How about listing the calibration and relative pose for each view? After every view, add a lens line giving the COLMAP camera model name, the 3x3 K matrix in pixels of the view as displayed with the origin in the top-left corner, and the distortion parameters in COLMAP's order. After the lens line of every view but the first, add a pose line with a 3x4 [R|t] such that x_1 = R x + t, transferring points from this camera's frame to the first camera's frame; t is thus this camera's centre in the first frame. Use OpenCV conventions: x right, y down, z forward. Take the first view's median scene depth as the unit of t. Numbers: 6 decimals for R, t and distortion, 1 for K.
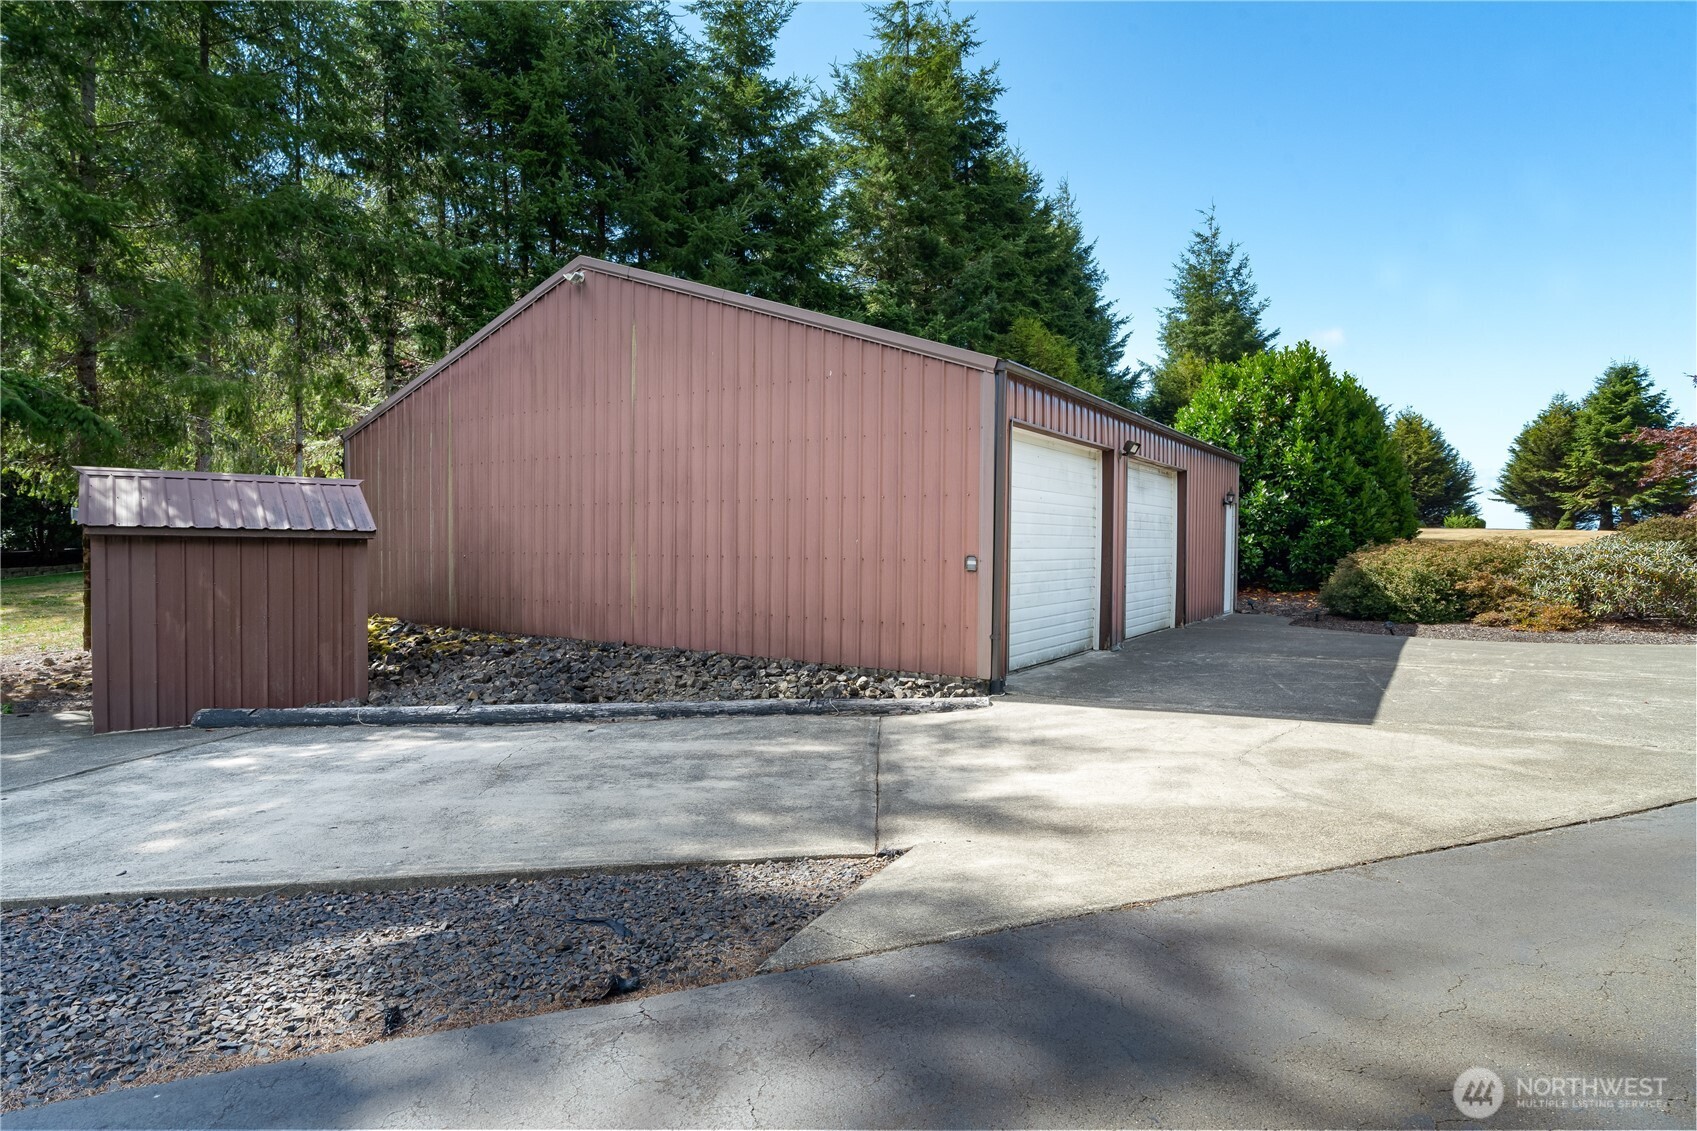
lens RADIAL K [[1013.8, 0, 848.5], [0, 1013.8, 565.5], [0, 0, 1]] dist [-0.001725, -0.000540]
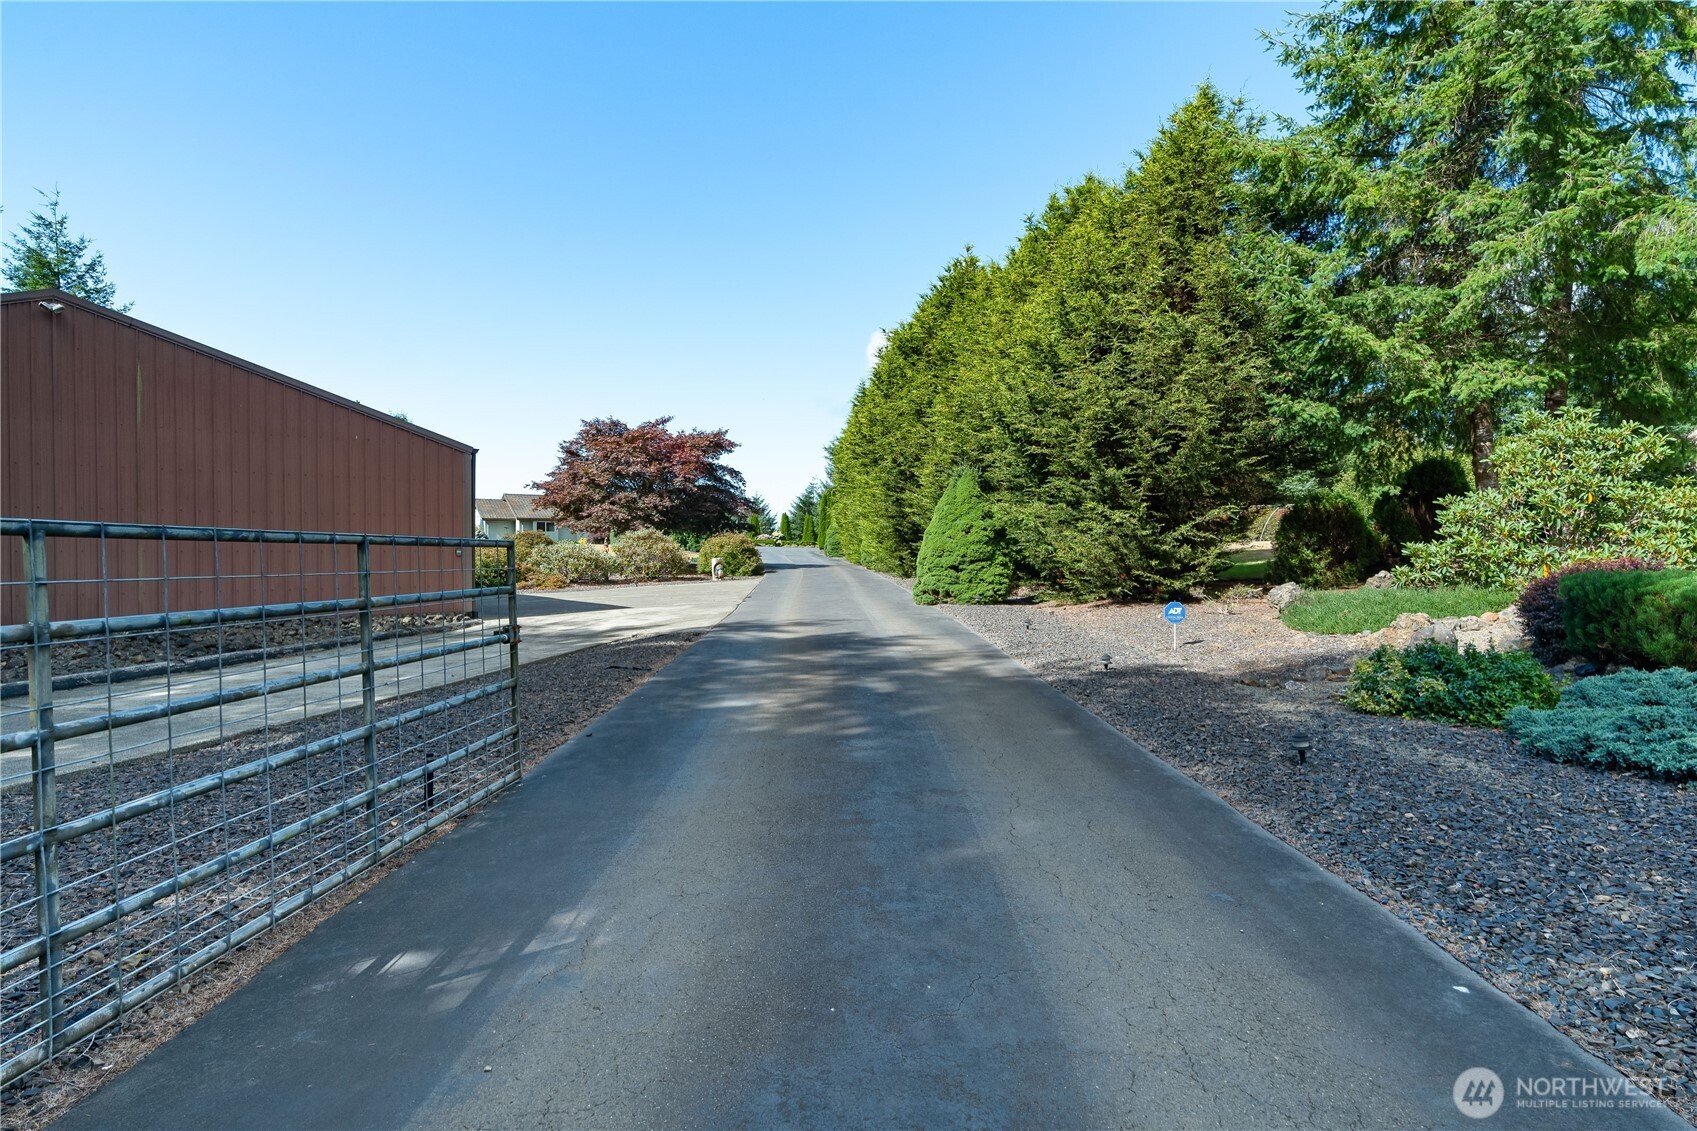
lens RADIAL K [[1013.8, 0, 848.5], [0, 1013.8, 565.5], [0, 0, 1]] dist [-0.001725, -0.000540]
pose [[0.441095, -0.030609, 0.896938, -0.167451], [0.037600, 0.999171, 0.015607, 0.003306], [-0.896673, 0.026841, 0.441880, -0.058409]]
